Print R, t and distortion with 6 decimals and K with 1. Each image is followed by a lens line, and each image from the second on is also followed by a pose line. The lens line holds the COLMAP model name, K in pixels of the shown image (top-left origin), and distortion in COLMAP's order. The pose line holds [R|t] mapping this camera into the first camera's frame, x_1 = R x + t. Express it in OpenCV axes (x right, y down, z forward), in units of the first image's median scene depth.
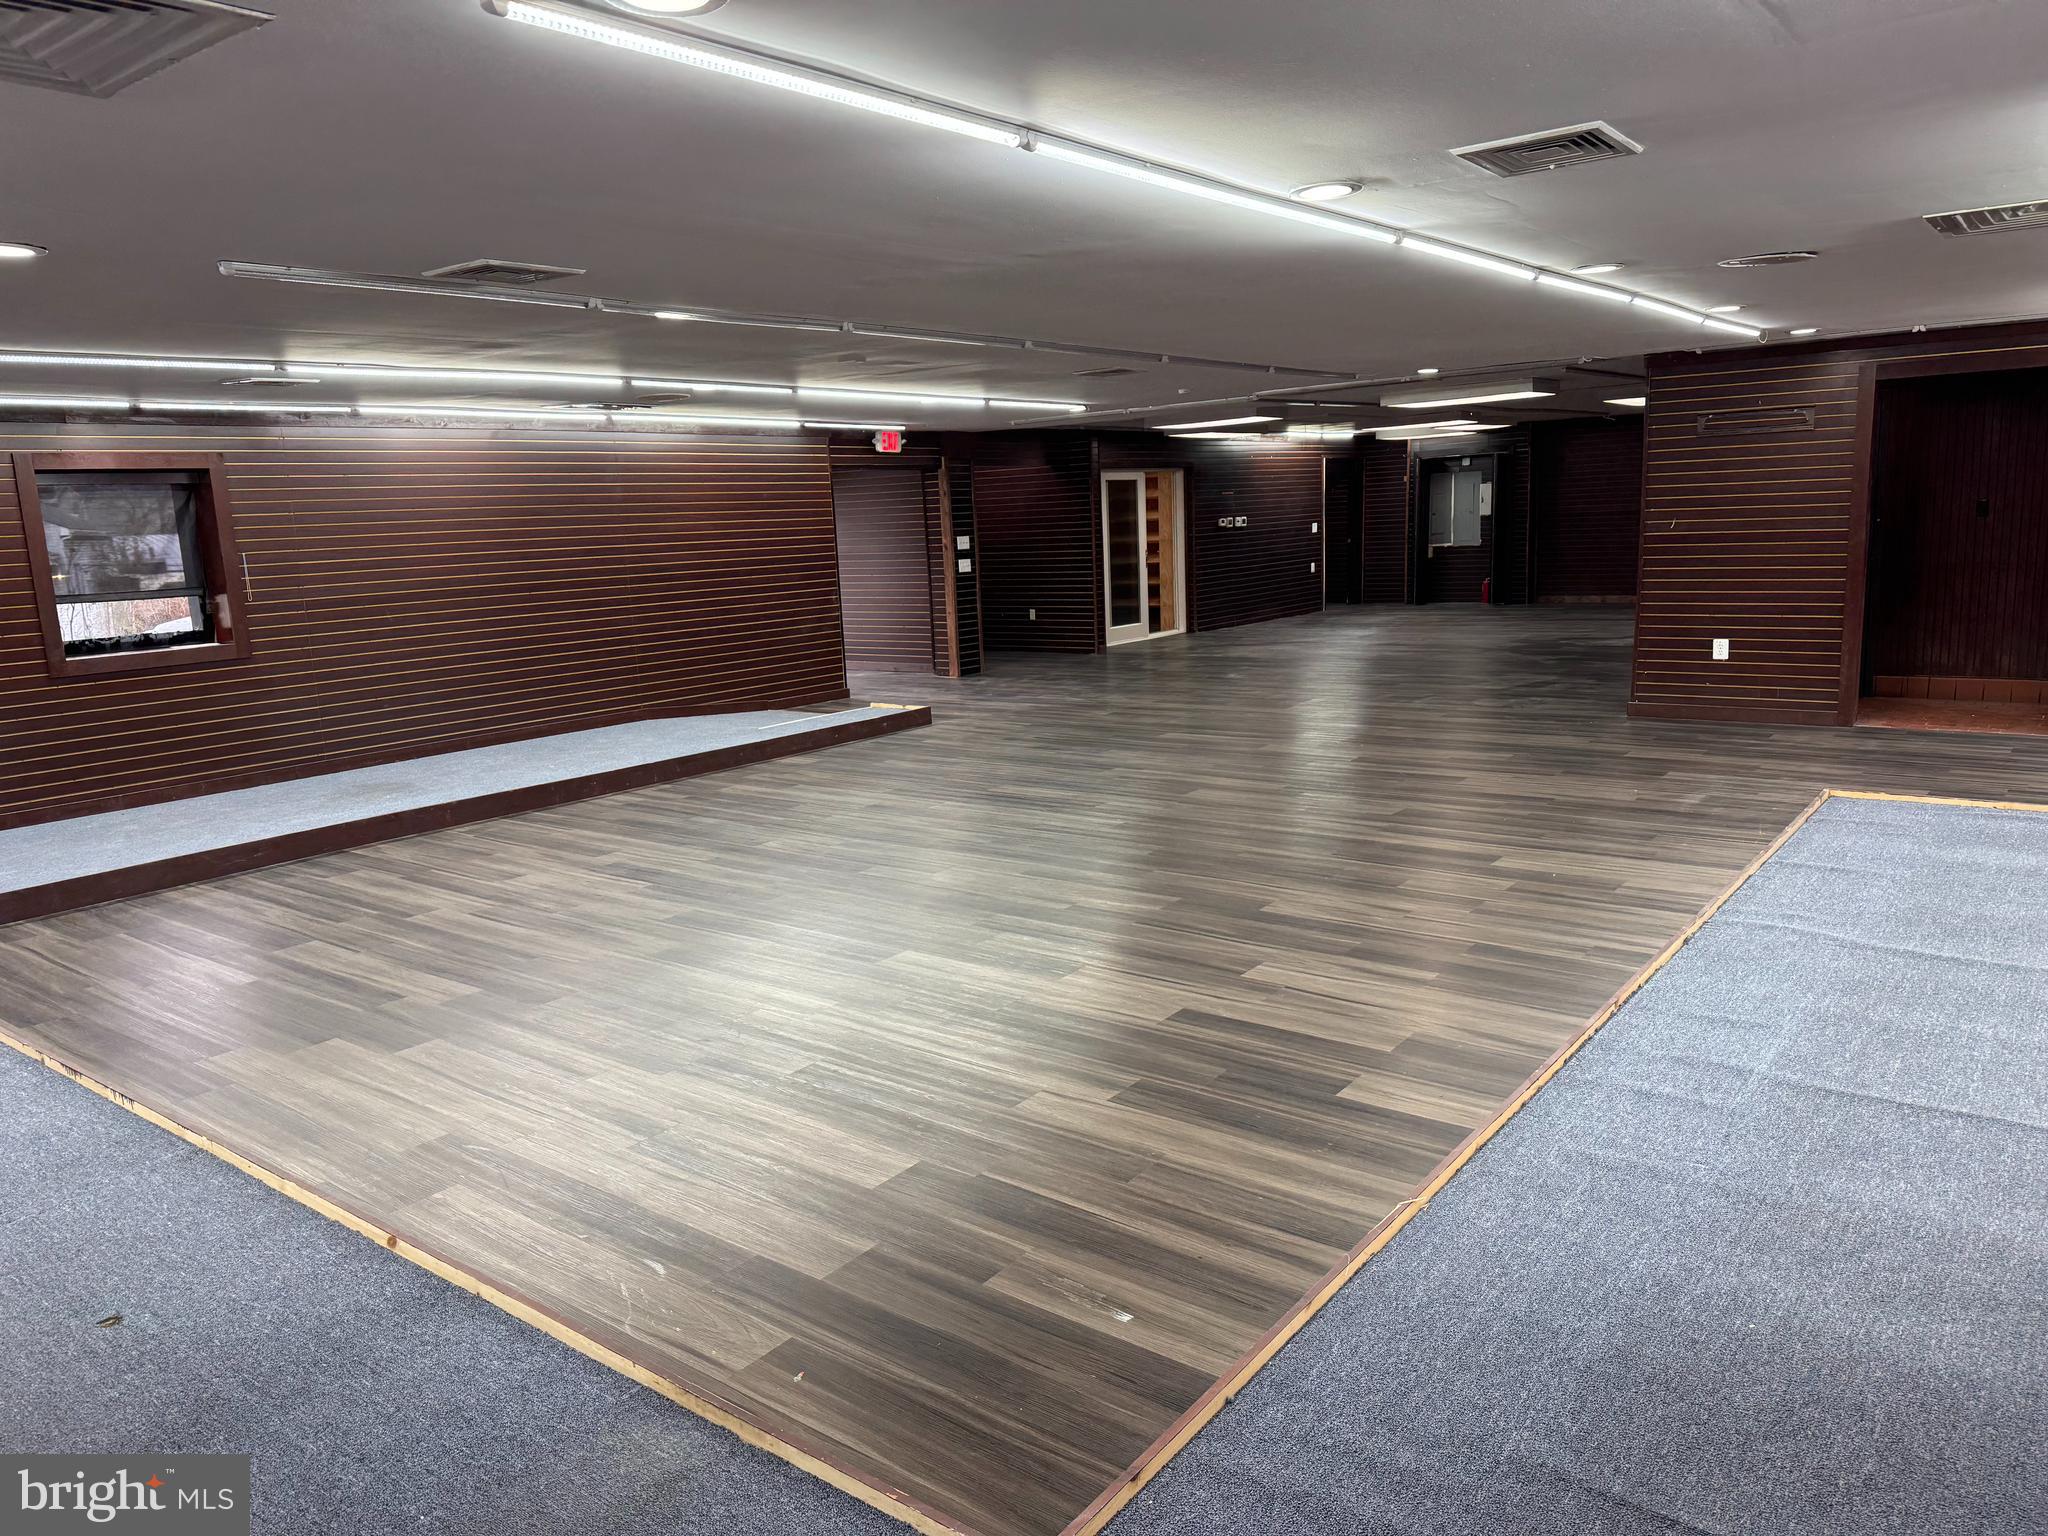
lens RADIAL K [[1418.6, 0, 1023.2], [0, 1418.6, 773.4], [0, 0, 1]] dist [0.125503, -0.195647]
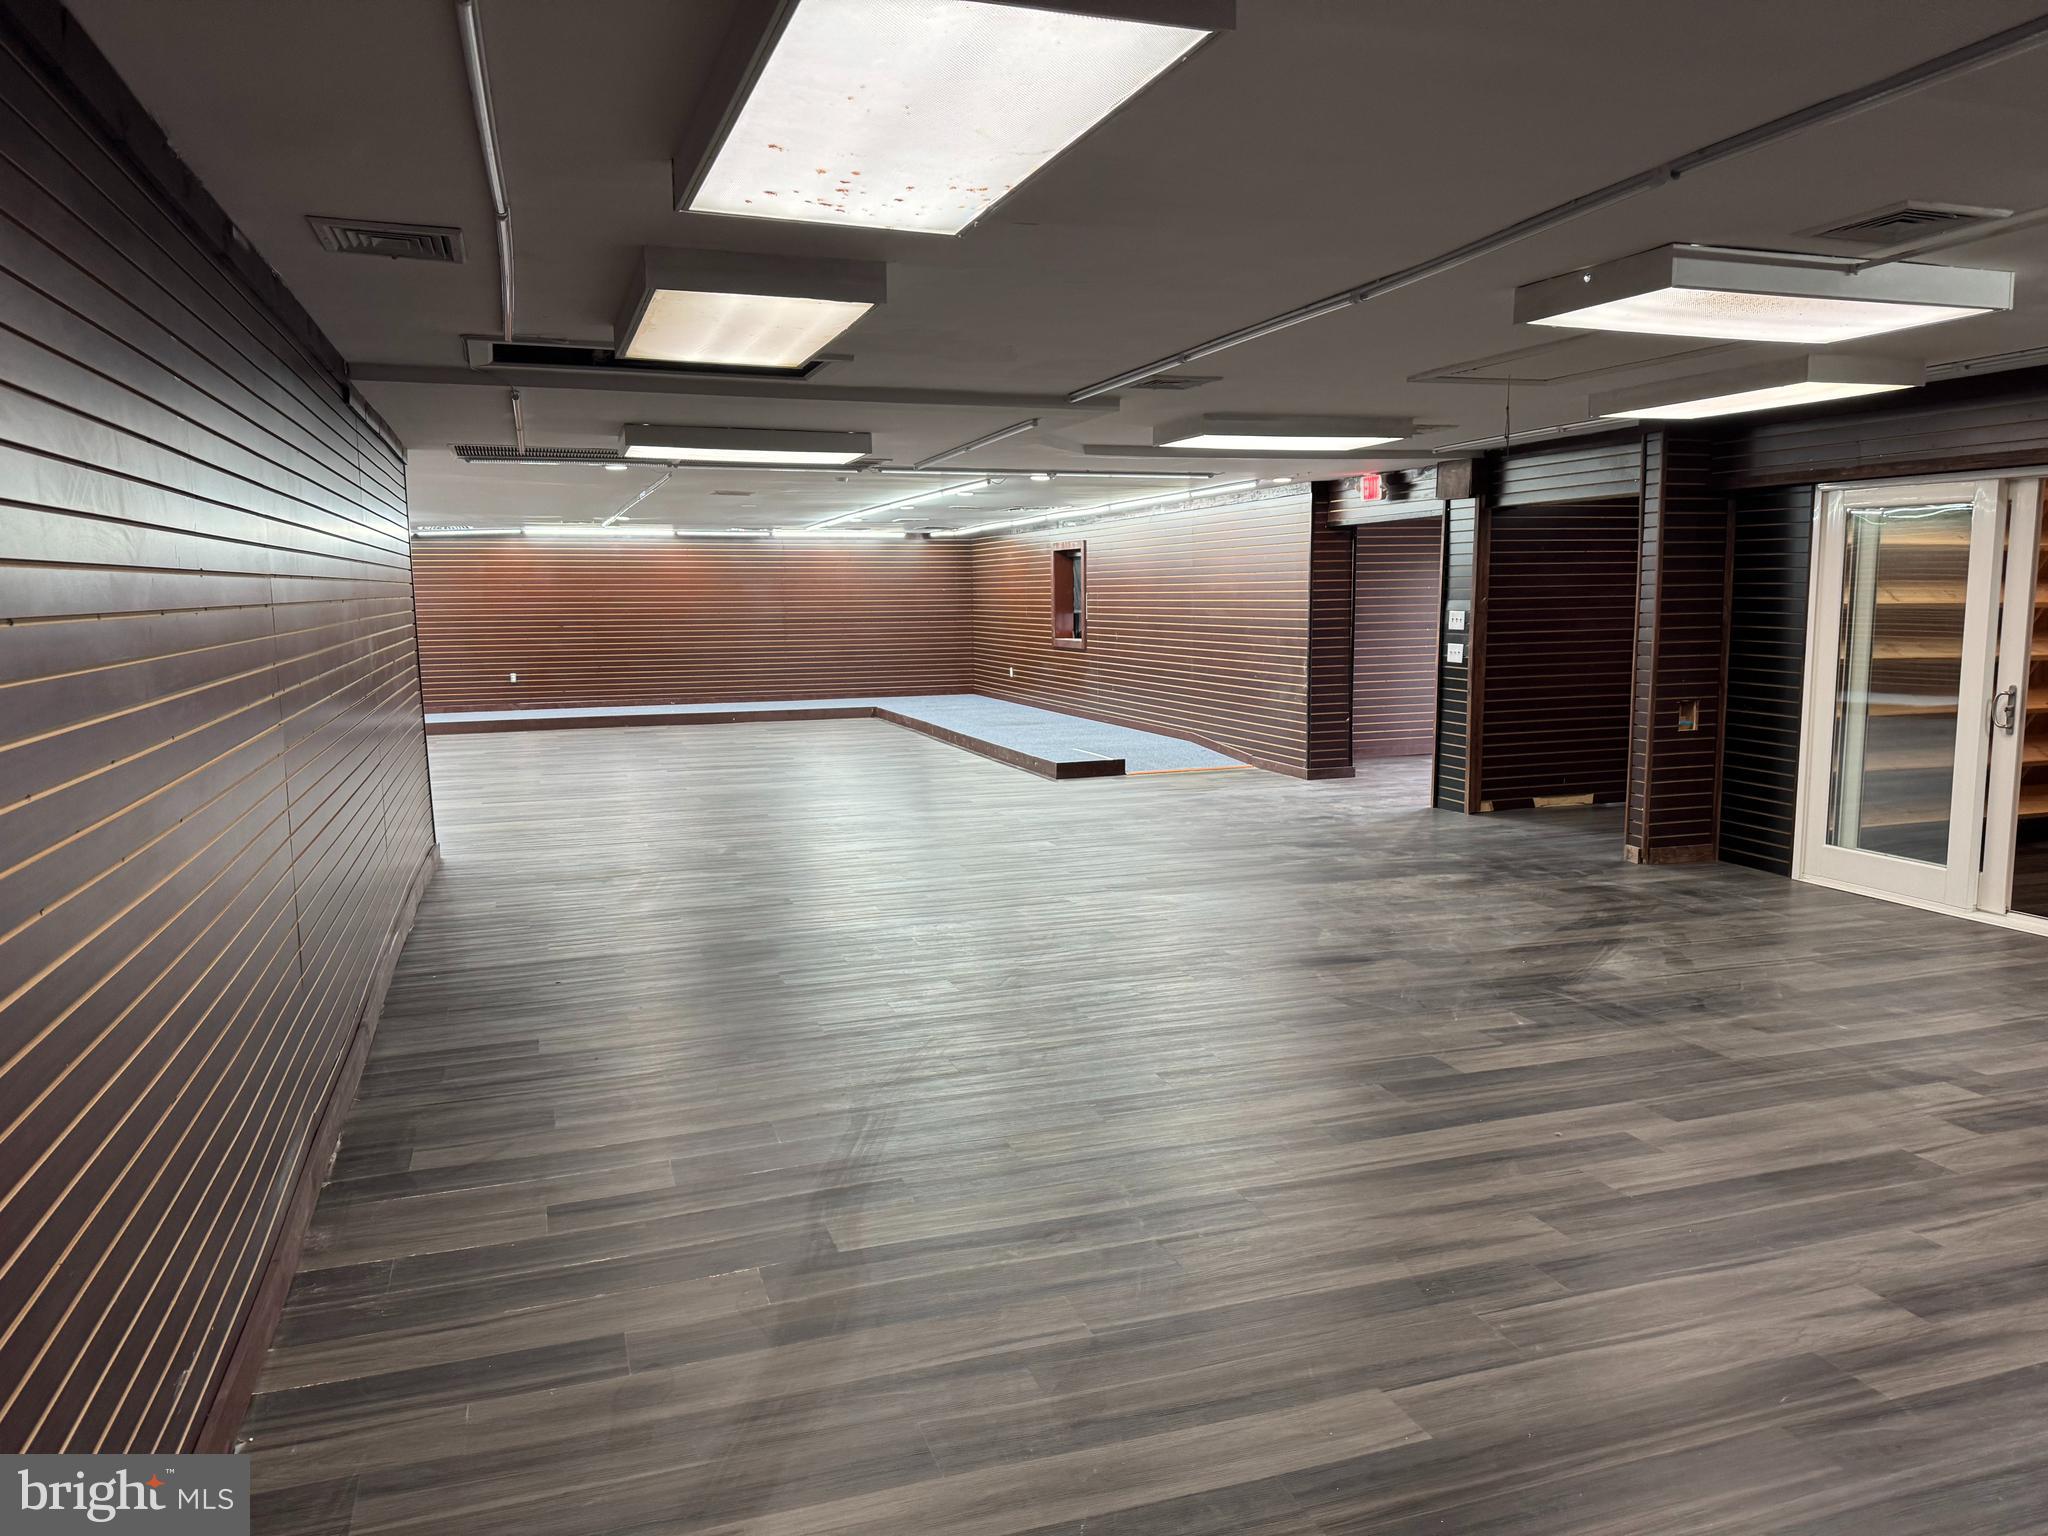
lens RADIAL K [[1418.6, 0, 1023.2], [0, 1418.6, 773.4], [0, 0, 1]] dist [0.125503, -0.195647]
pose [[-0.543520, 0.154994, -0.824963, 0.692114], [-0.117593, 0.959053, 0.257662, -0.260375], [0.831119, 0.237055, -0.503038, 1.270238]]
